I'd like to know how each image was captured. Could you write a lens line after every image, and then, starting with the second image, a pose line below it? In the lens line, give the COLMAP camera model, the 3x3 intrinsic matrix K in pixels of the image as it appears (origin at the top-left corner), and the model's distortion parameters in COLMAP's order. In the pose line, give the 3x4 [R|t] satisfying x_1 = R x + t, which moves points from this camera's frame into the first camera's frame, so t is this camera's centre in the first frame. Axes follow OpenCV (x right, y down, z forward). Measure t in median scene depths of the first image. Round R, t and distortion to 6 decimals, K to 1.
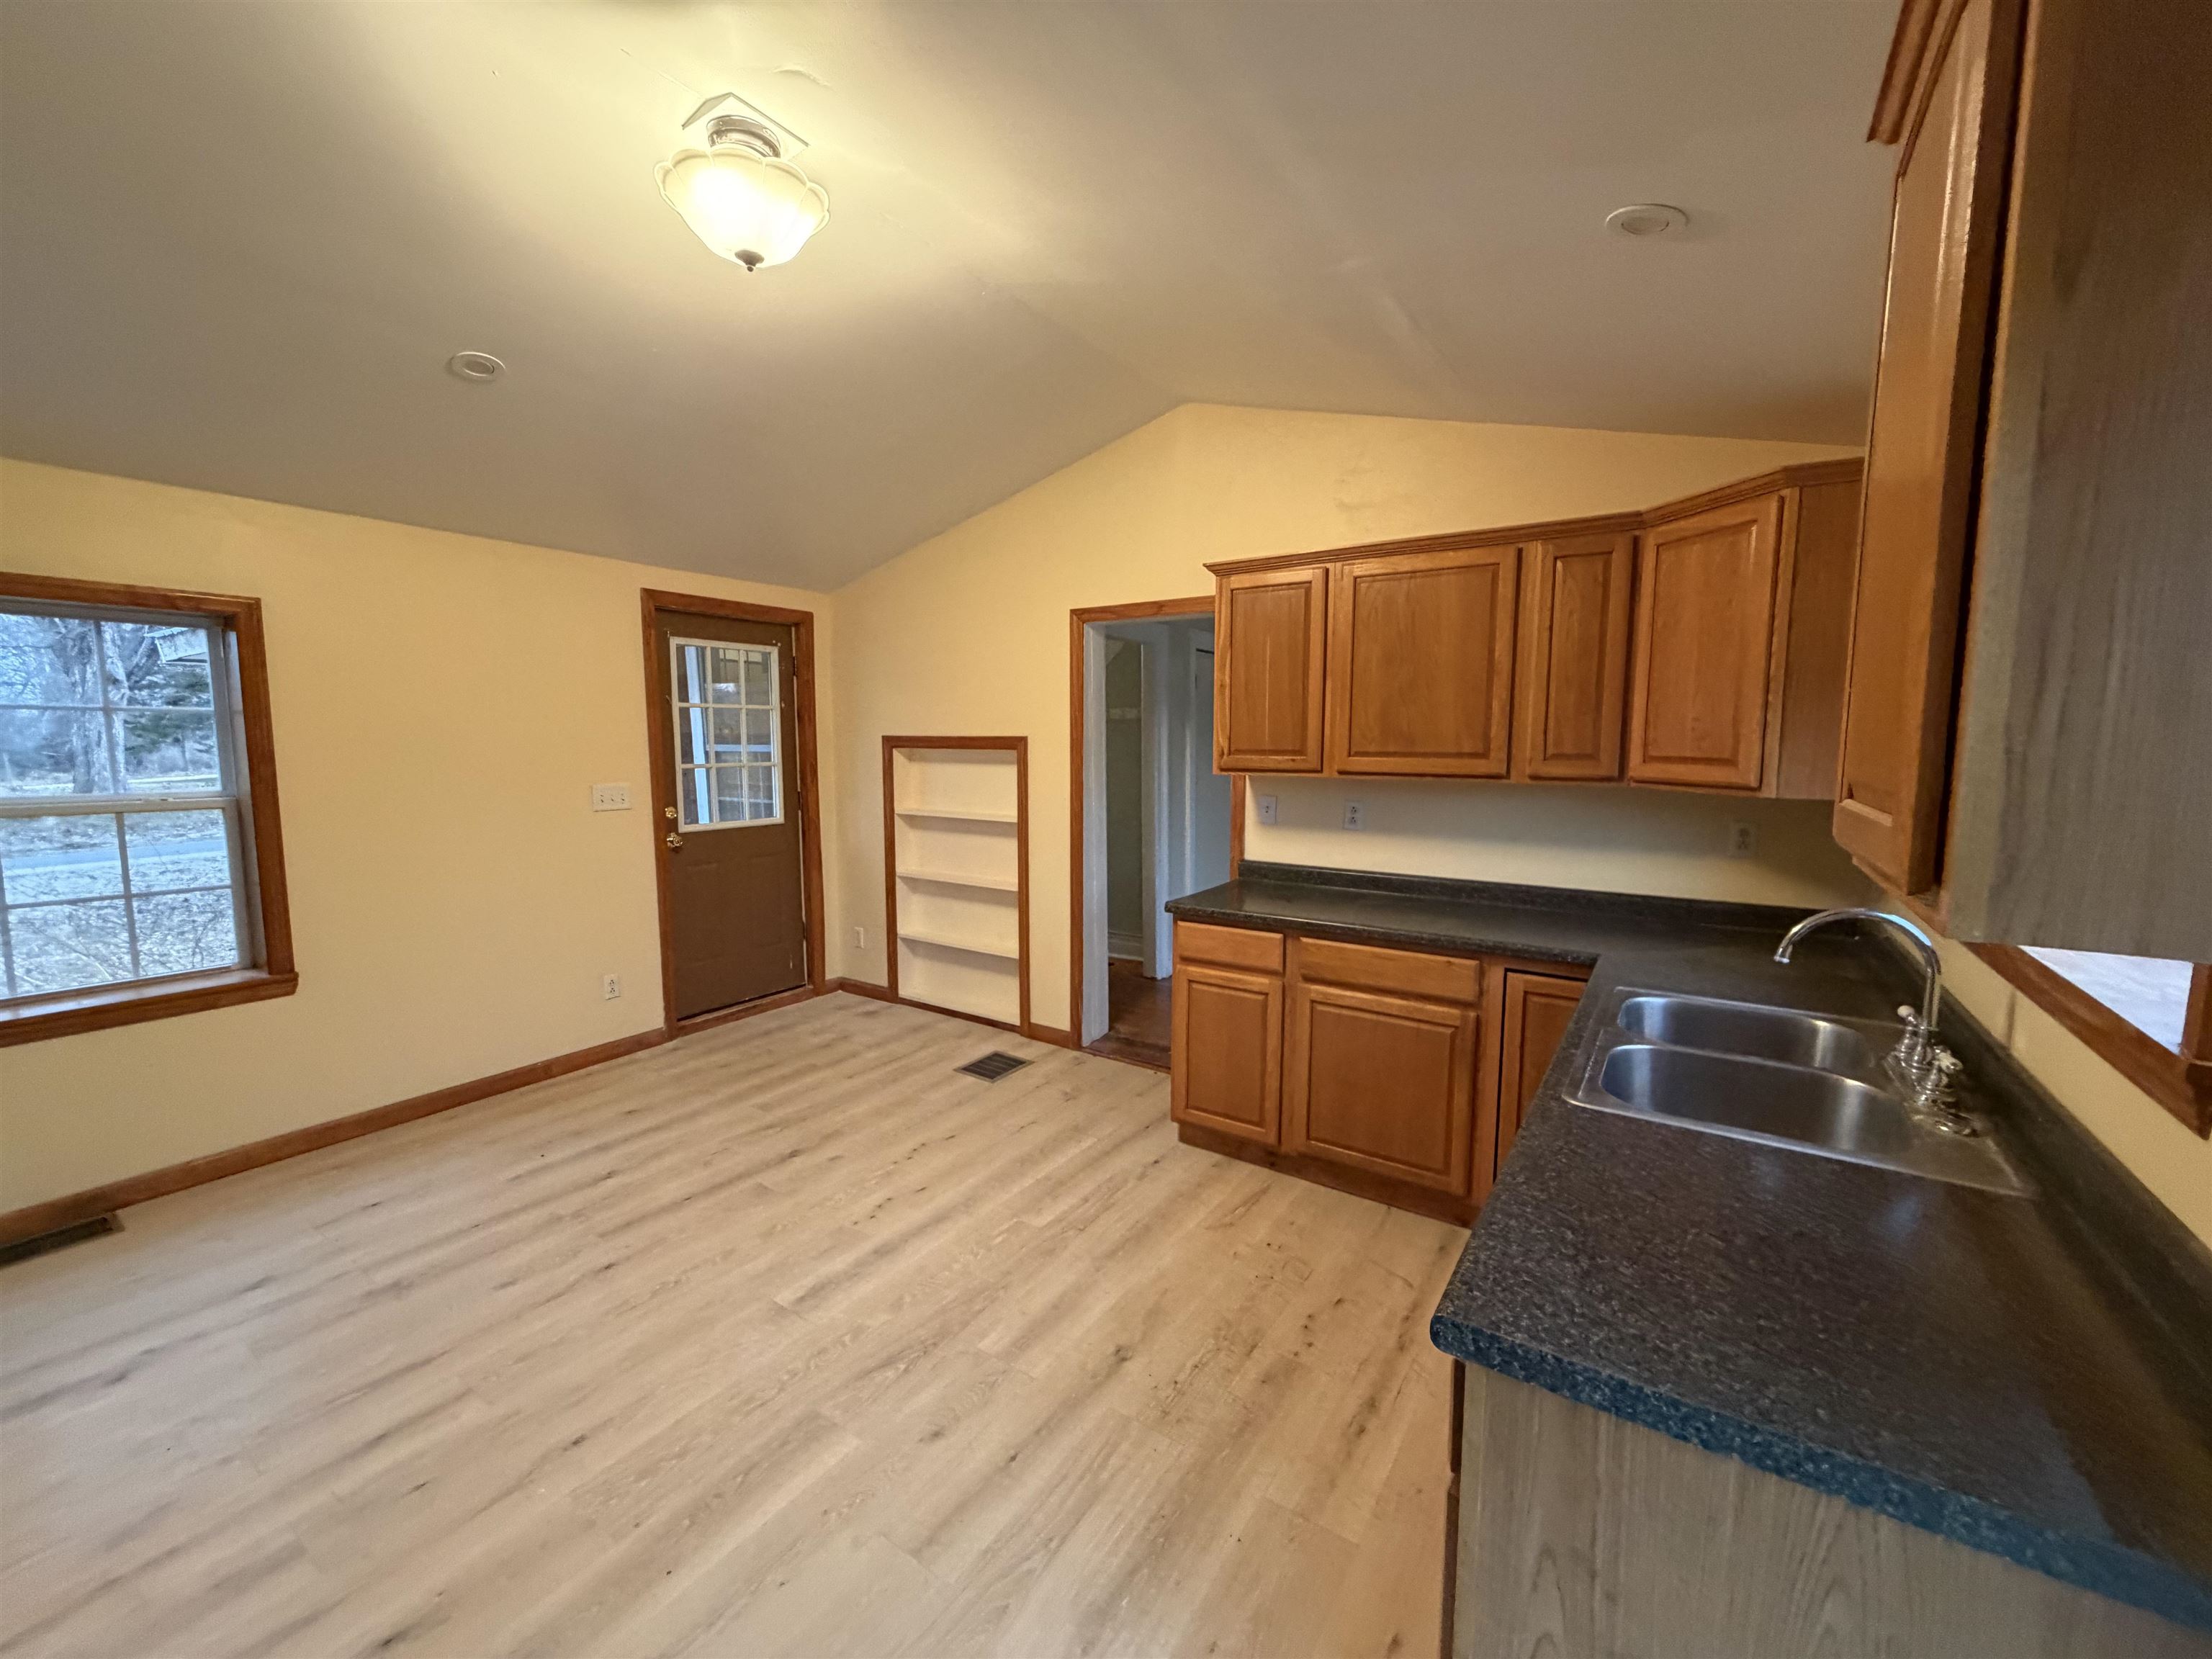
lens RADIAL K [[879.5, 0, 1110.9], [0, 879.5, 823.2], [0, 0, 1]] dist [0.001141, -0.000047]
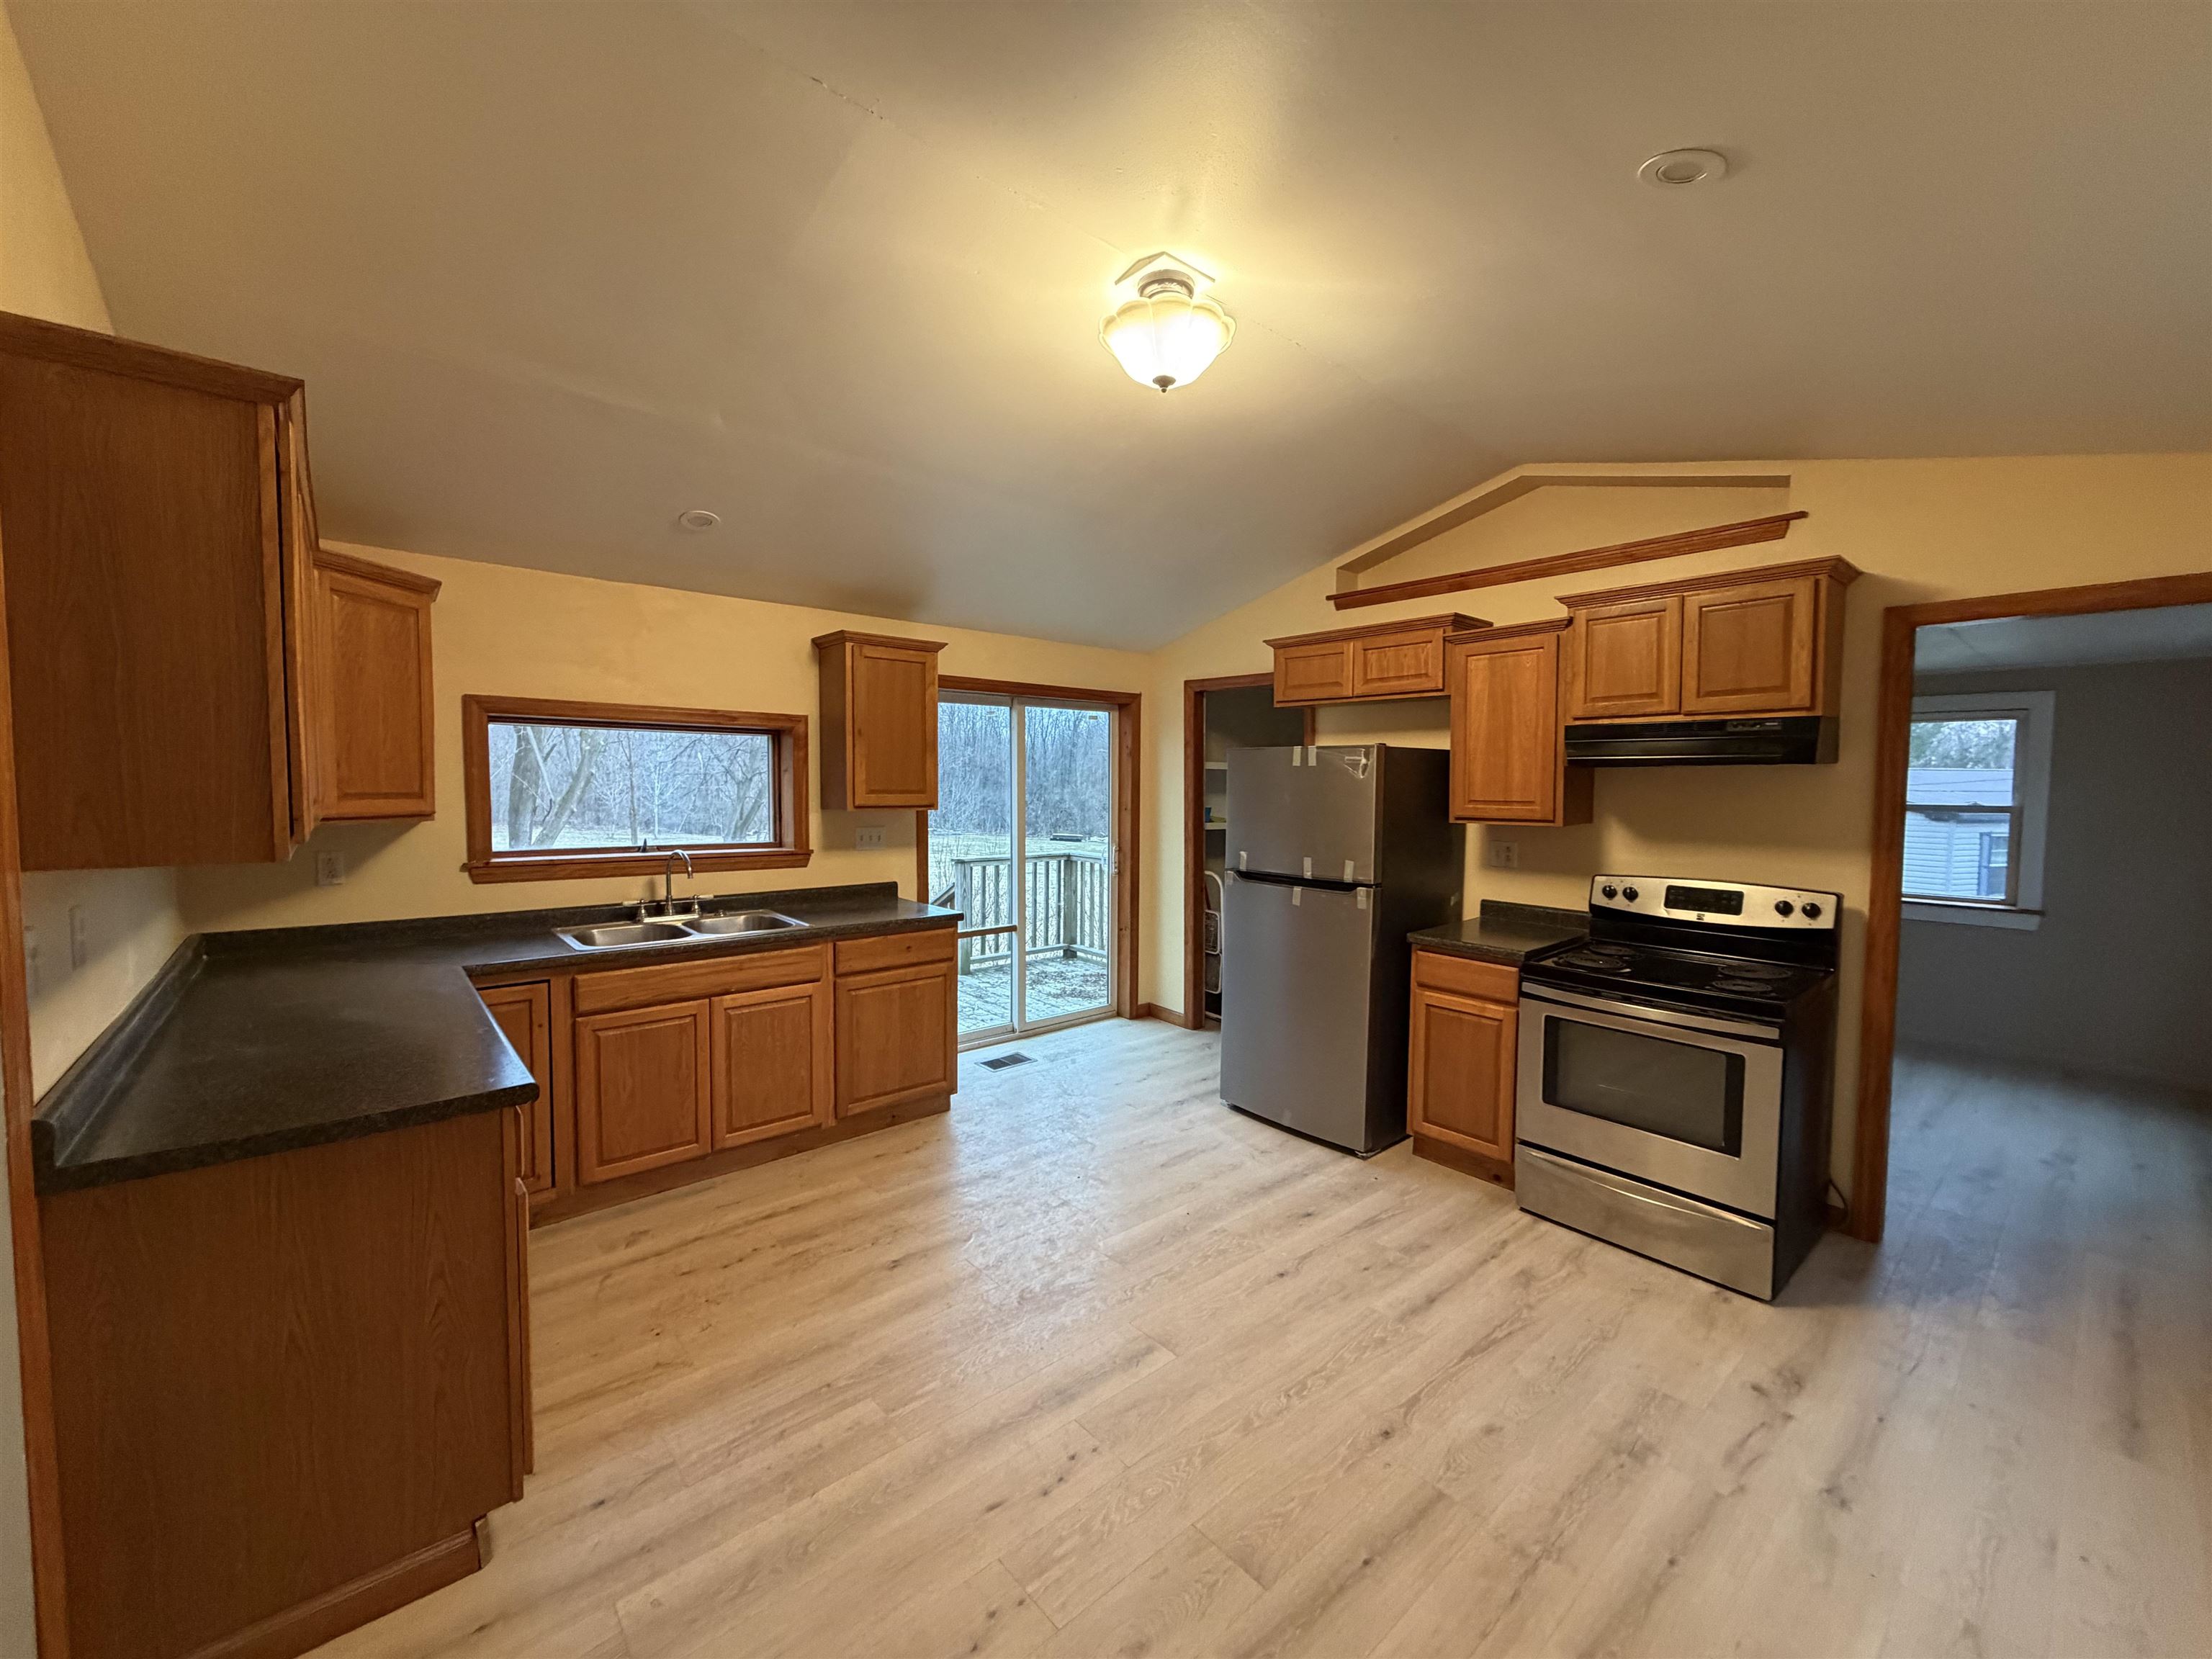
lens RADIAL K [[879.5, 0, 1085.1], [0, 879.5, 820.7], [0, 0, 1]] dist [0.001141, -0.000047]
pose [[-0.957765, -0.024150, 0.286537, -0.541649], [0.018621, 0.989167, 0.145611, -0.188864], [-0.286950, 0.144796, -0.946939, 1.831647]]
